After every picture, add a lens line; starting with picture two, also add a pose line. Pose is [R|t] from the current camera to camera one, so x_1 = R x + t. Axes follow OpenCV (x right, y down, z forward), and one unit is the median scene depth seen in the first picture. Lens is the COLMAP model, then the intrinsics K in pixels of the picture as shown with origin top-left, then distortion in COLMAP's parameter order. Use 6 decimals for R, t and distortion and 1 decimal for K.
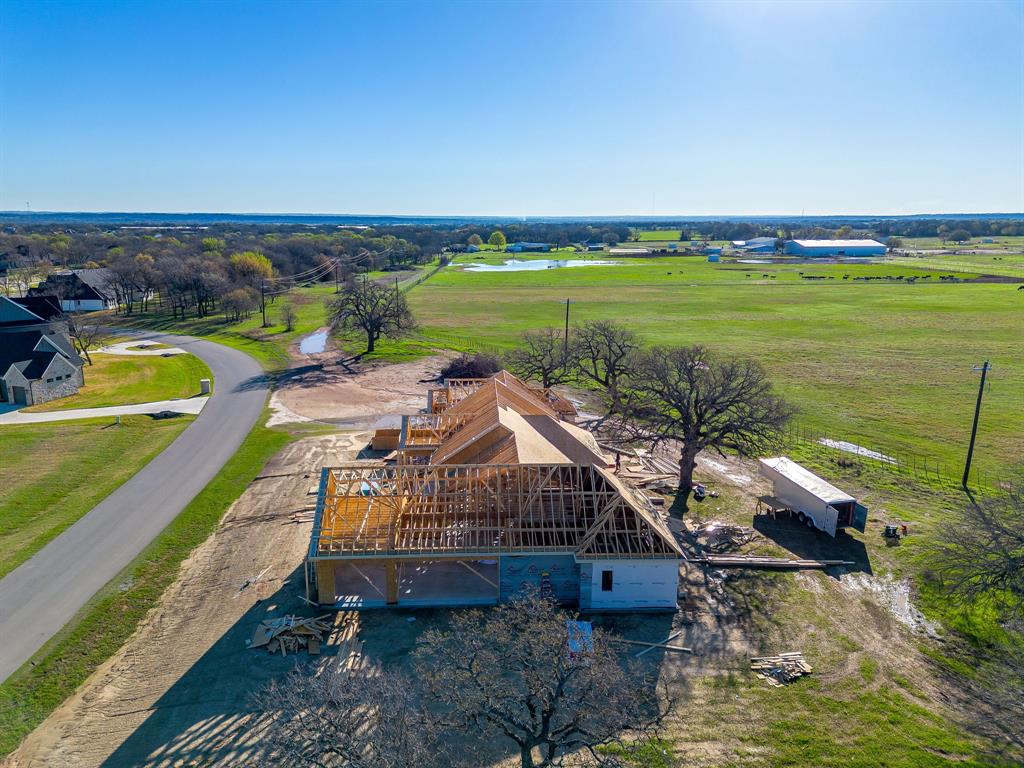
lens RADIAL K [[730.4, 0, 512.0], [0, 730.4, 384.0], [0, 0, 1]] dist [0.068051, -0.054900]
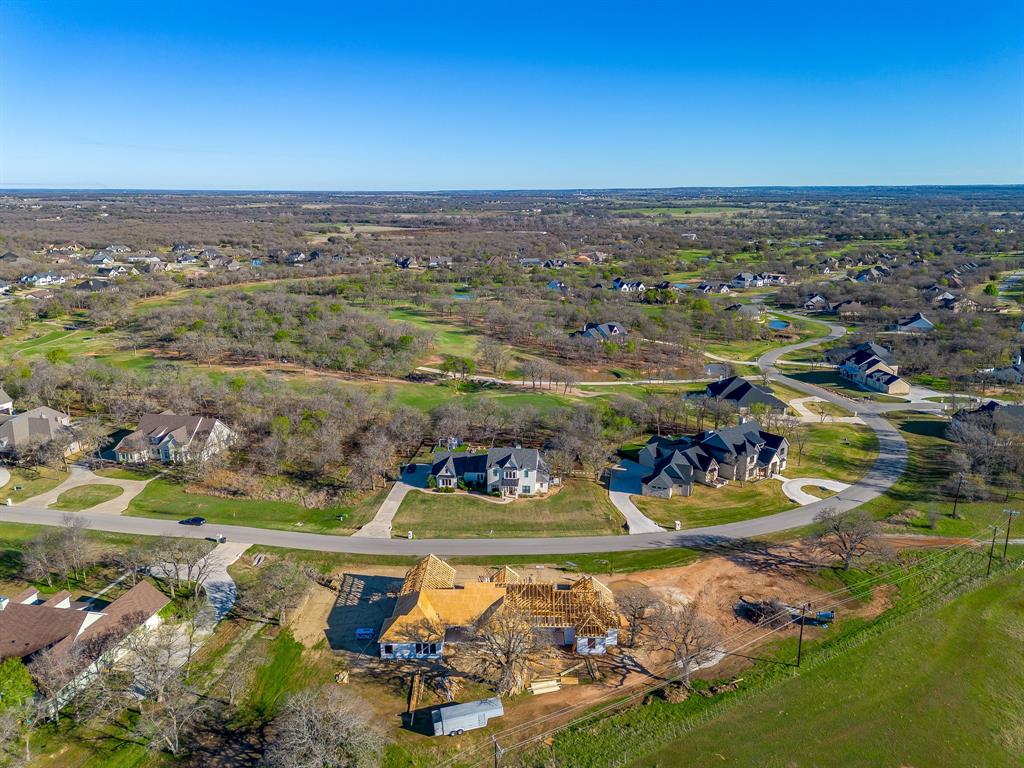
lens RADIAL K [[725.1, 0, 512.0], [0, 725.1, 384.0], [0, 0, 1]] dist [0.100267, -0.113129]
pose [[-0.068831, 0.240726, -0.968149, 2.684854], [-0.218882, 0.943161, 0.250075, -1.496741], [0.973321, 0.229123, -0.012228, 1.328648]]
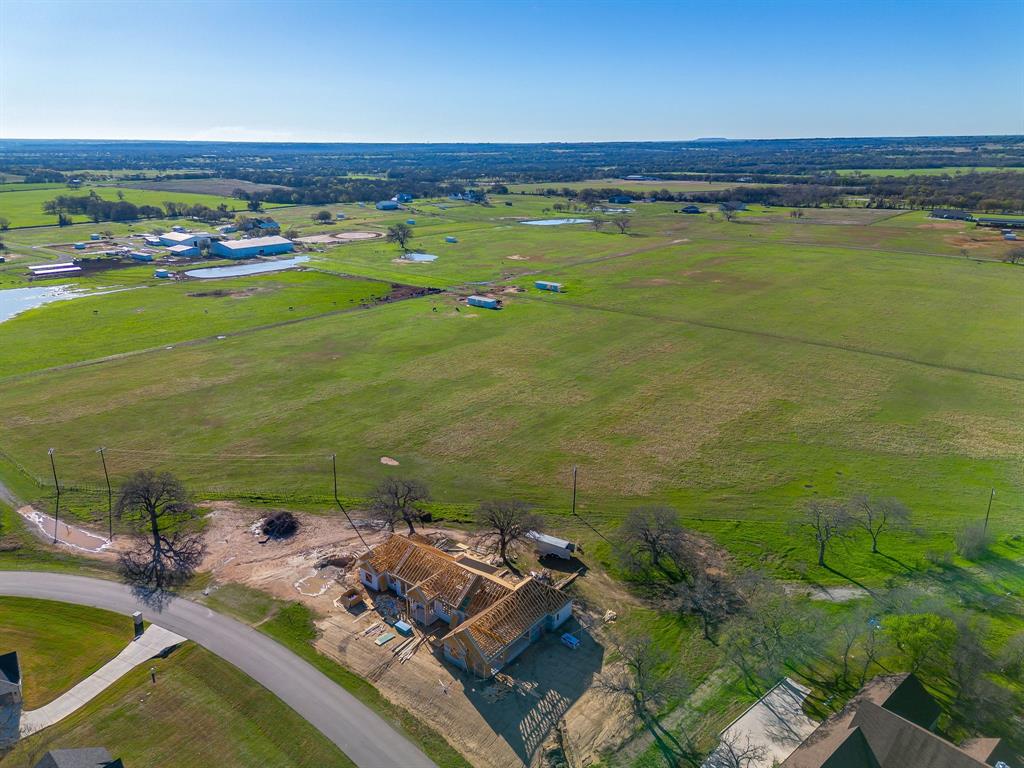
lens RADIAL K [[730.4, 0, 512.0], [0, 730.4, 384.0], [0, 0, 1]] dist [0.068051, -0.054900]
pose [[0.663937, -0.246454, 0.706009, -1.833648], [0.172823, 0.969140, 0.175785, -1.176015], [-0.727544, 0.005304, 0.686041, -0.860454]]
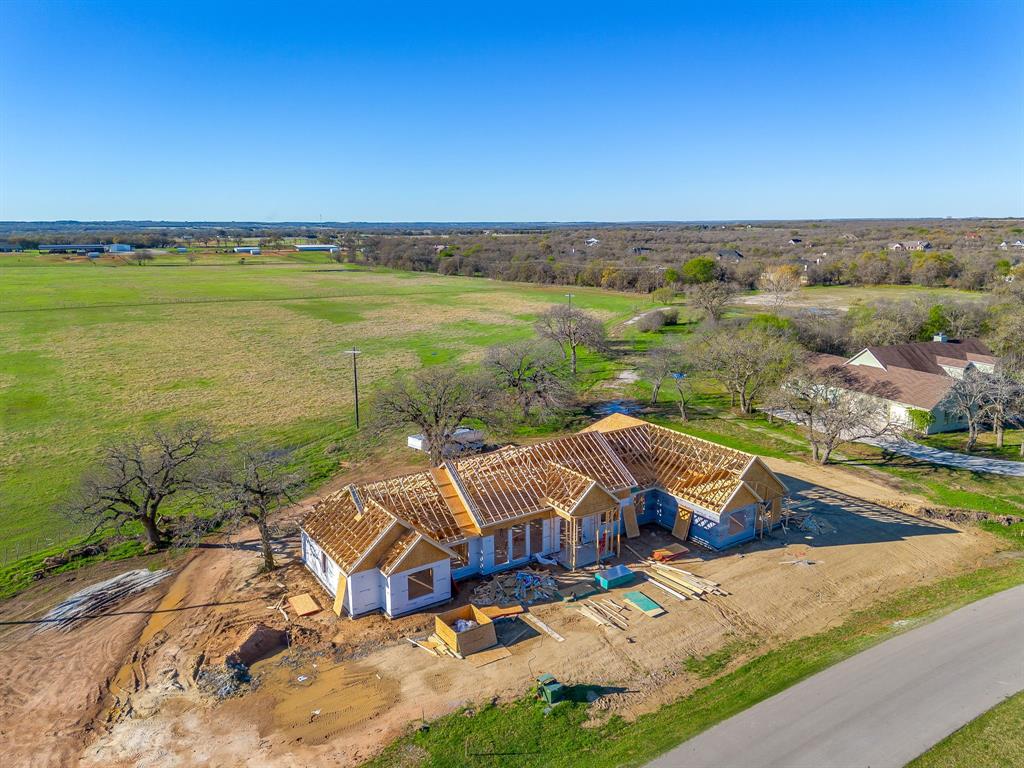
lens RADIAL K [[730.4, 0, 512.0], [0, 730.4, 384.0], [0, 0, 1]] dist [0.068051, -0.054900]
pose [[-0.515879, -0.190104, 0.835302, -1.221158], [0.188874, 0.925832, 0.327355, -0.575915], [-0.835581, 0.326642, -0.441712, 2.107217]]
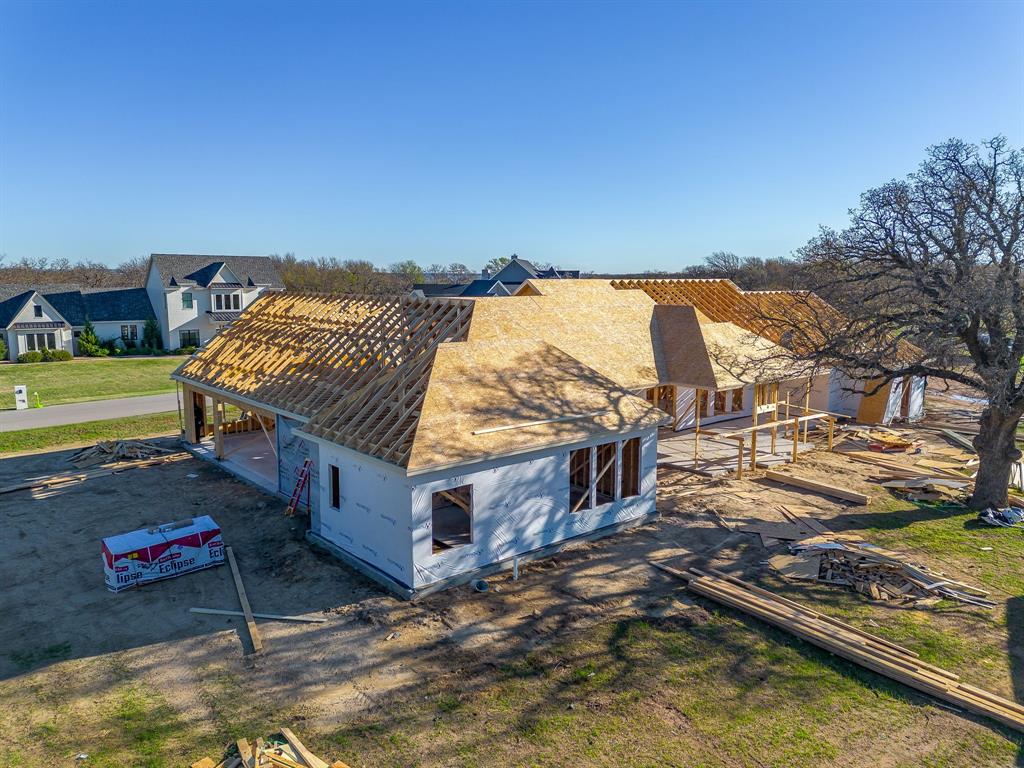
lens RADIAL K [[730.4, 0, 512.0], [0, 730.4, 384.0], [0, 0, 1]] dist [0.068051, -0.054900]
pose [[0.614971, 0.102324, -0.781882, 0.603053], [-0.171038, 0.985249, -0.005588, 0.186950], [0.769777, 0.137169, 0.623401, 0.798114]]
